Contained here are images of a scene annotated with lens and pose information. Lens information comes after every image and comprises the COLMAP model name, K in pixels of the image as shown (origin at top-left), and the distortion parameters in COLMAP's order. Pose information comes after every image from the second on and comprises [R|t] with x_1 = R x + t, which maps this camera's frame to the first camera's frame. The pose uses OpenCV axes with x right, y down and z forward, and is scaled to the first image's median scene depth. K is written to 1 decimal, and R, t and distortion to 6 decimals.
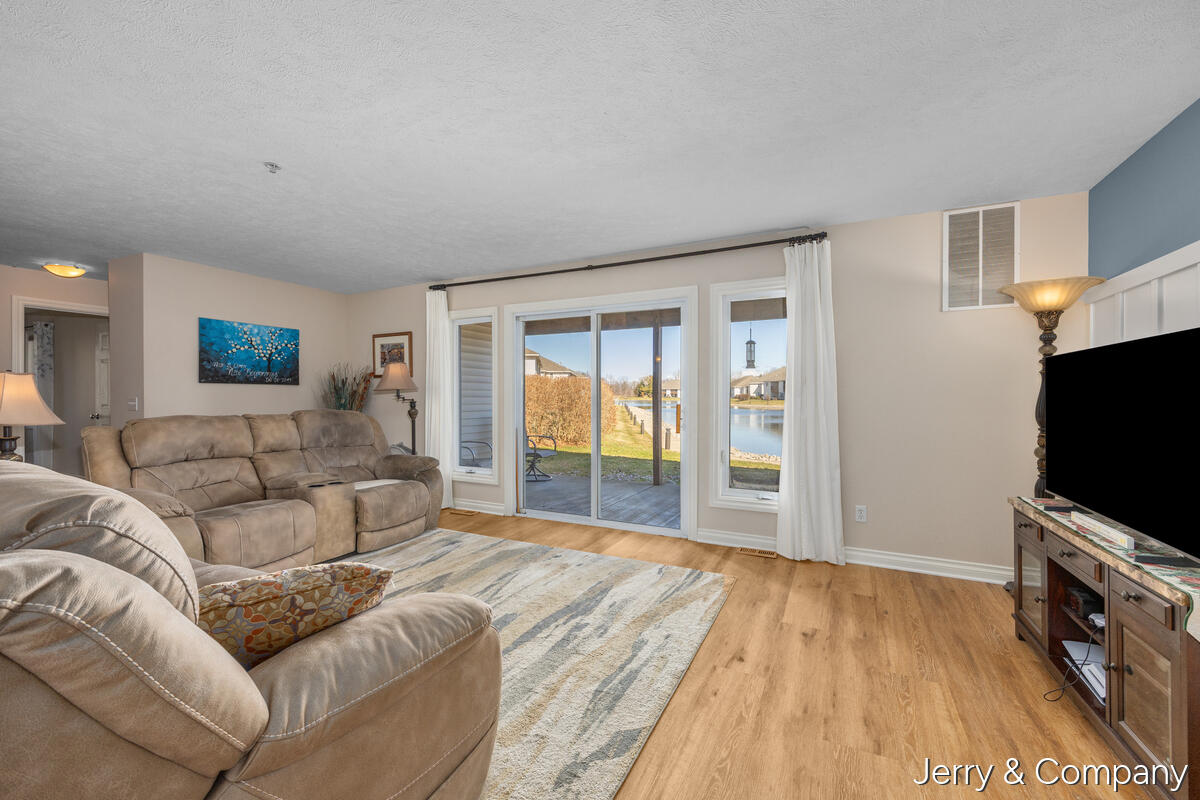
lens RADIAL K [[488.9, 0, 594.5], [0, 488.9, 395.9], [0, 0, 1]] dist [-0.000708, -0.000256]
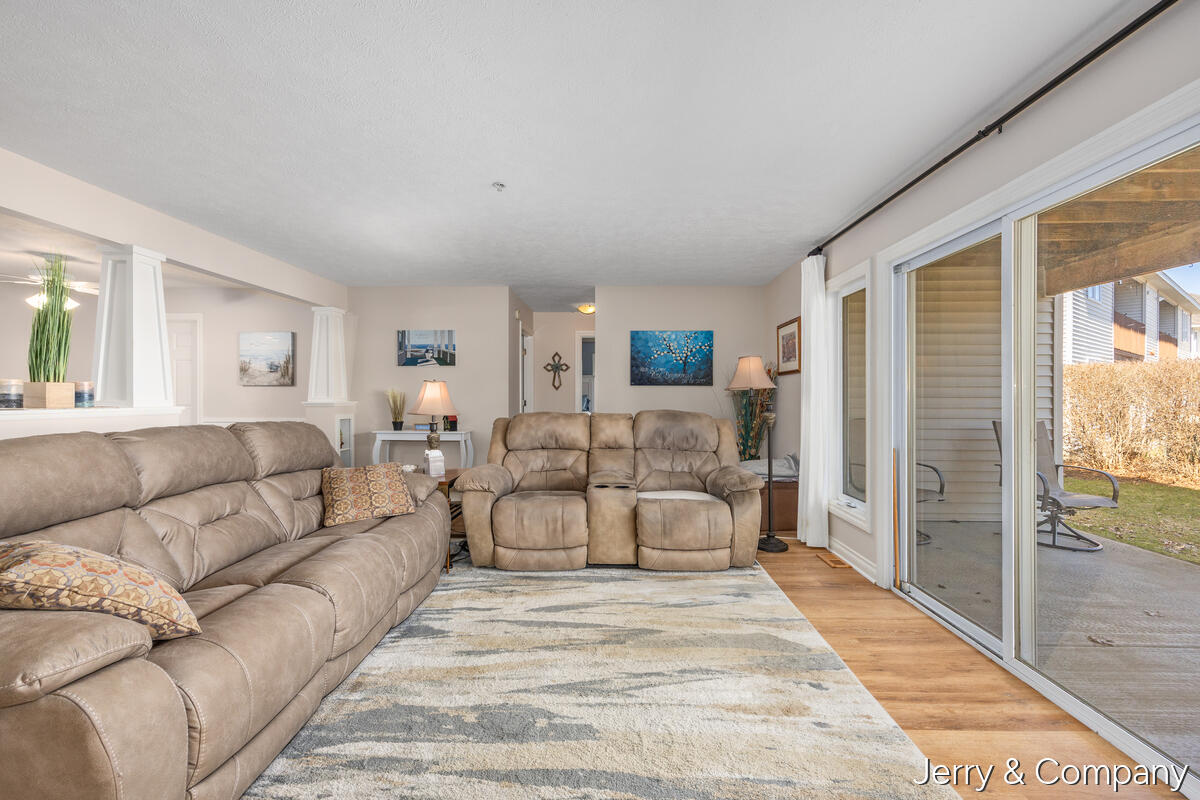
lens RADIAL K [[488.9, 0, 602.2], [0, 488.9, 400.2], [0, 0, 1]] dist [-0.000708, -0.000256]
pose [[0.433579, 0.006415, -0.901093, 0.283010], [-0.000263, 0.999976, 0.006992, 0.001282], [0.901116, -0.002795, 0.433570, 0.490723]]
